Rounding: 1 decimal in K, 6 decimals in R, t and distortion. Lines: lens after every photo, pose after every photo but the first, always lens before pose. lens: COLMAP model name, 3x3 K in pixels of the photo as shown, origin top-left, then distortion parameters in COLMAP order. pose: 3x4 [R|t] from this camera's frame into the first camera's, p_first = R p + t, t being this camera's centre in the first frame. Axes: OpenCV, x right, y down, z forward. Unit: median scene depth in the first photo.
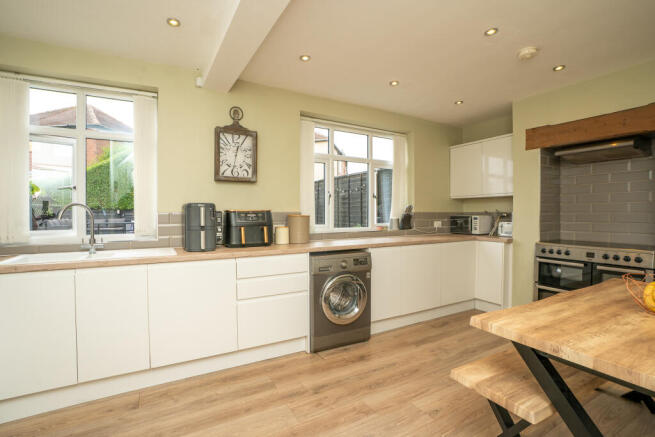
lens RADIAL K [[309.3, 0, 327.2], [0, 309.3, 218.7], [0, 0, 1]] dist [-0.038812, 0.004854]
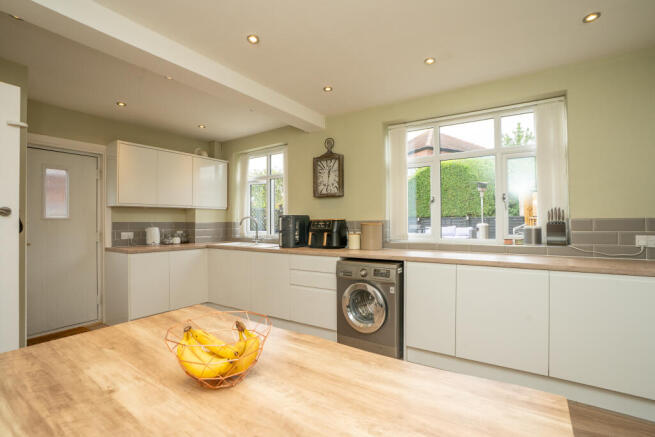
lens RADIAL K [[331.5, 0, 331.4], [0, 331.5, 215.3], [0, 0, 1]] dist [-0.065168, -0.000434]
pose [[0.421638, -0.016937, -0.906606, 0.949956], [-0.009428, 0.999690, -0.023060, -0.013022], [0.906715, 0.018271, 0.421347, 0.433735]]
